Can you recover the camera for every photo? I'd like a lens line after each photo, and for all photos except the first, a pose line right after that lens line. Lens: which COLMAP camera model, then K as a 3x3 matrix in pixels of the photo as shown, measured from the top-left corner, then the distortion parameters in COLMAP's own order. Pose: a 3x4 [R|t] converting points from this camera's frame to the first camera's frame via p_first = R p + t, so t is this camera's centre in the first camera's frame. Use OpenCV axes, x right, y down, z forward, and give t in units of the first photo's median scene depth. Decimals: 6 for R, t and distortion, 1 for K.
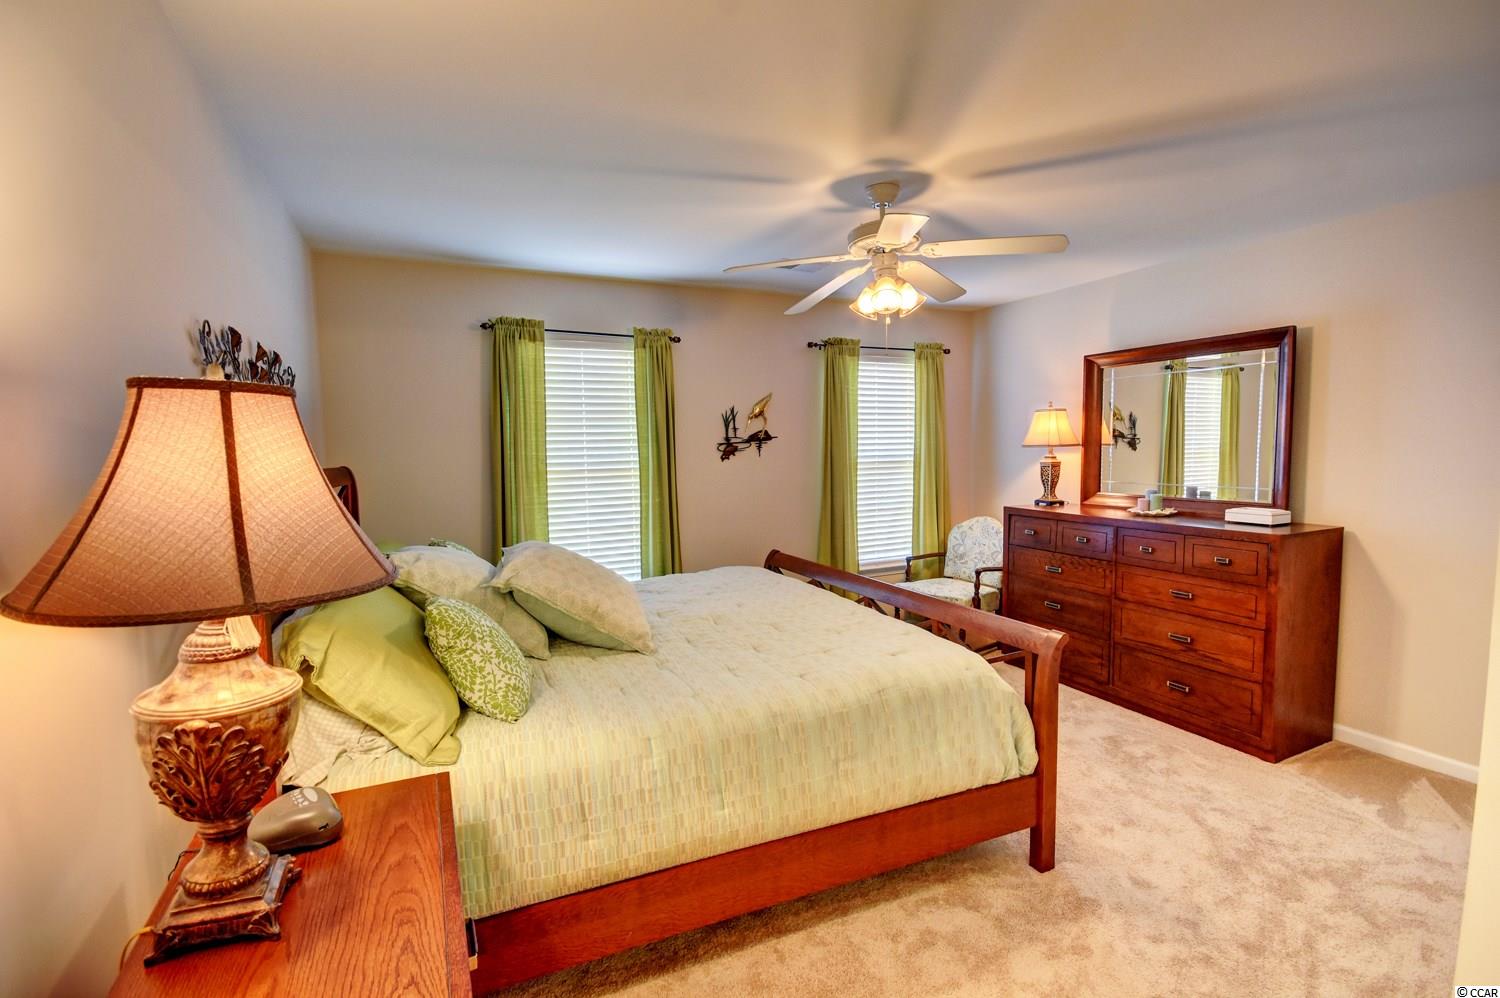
lens RADIAL K [[662.0, 0, 746.9], [0, 662.0, 493.2], [0, 0, 1]] dist [0.007896, -0.009316]
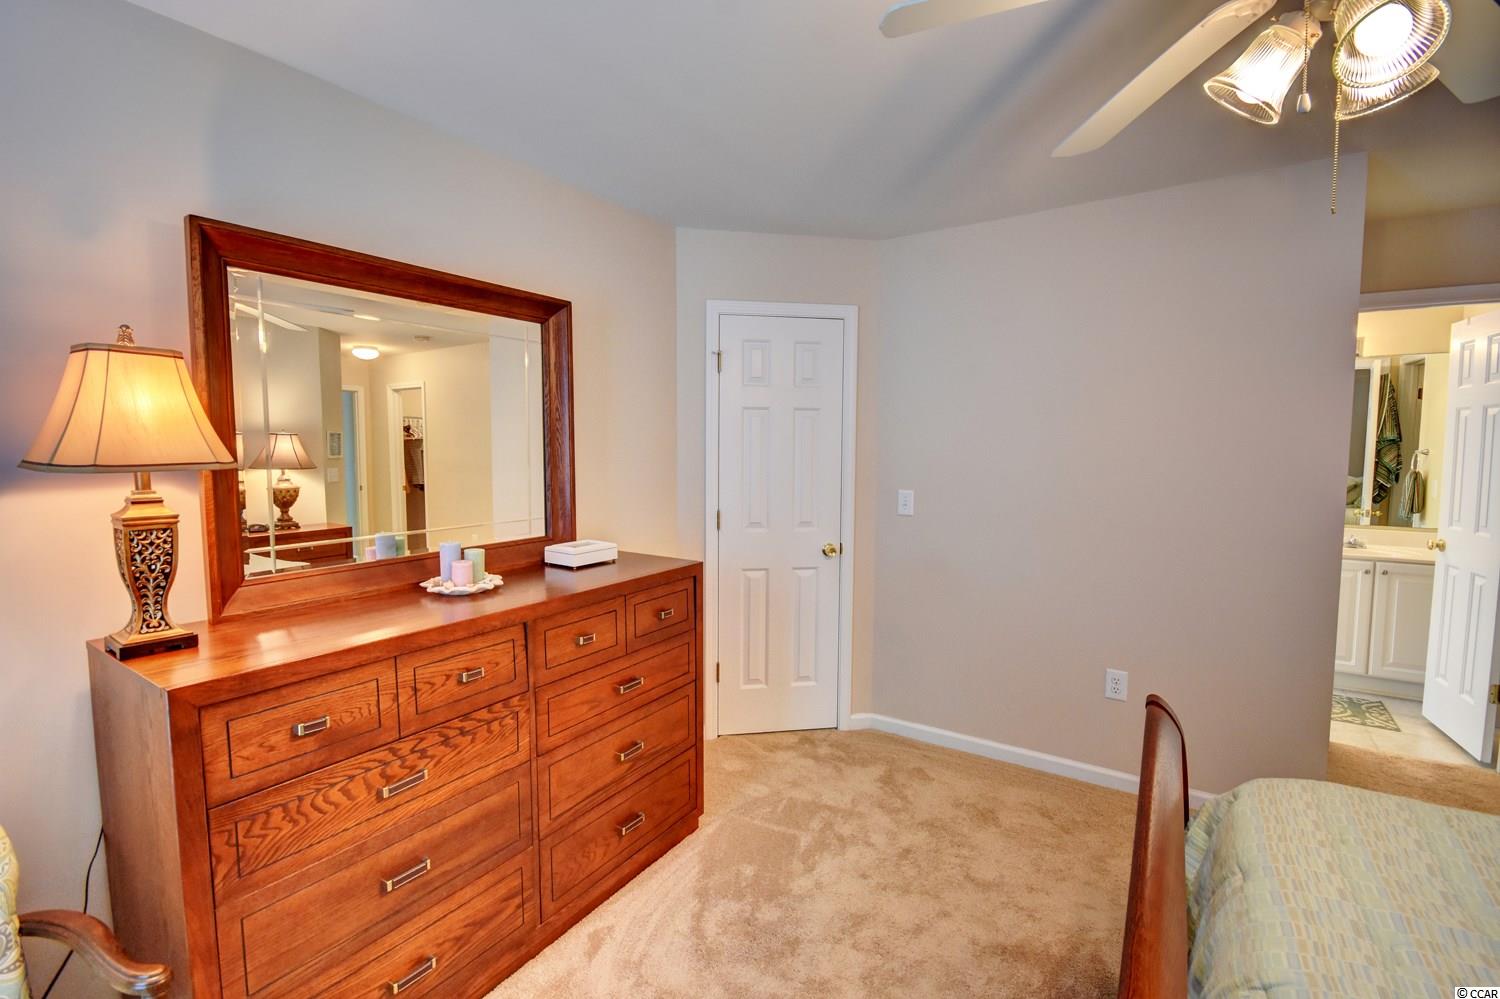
lens RADIAL K [[662.0, 0, 746.9], [0, 662.0, 493.7], [0, 0, 1]] dist [0.007896, -0.009316]
pose [[-0.528752, -0.045695, 0.847545, 0.041599], [0.068794, 0.992957, 0.096452, -0.082851], [-0.845984, 0.109305, -0.521885, 1.102982]]
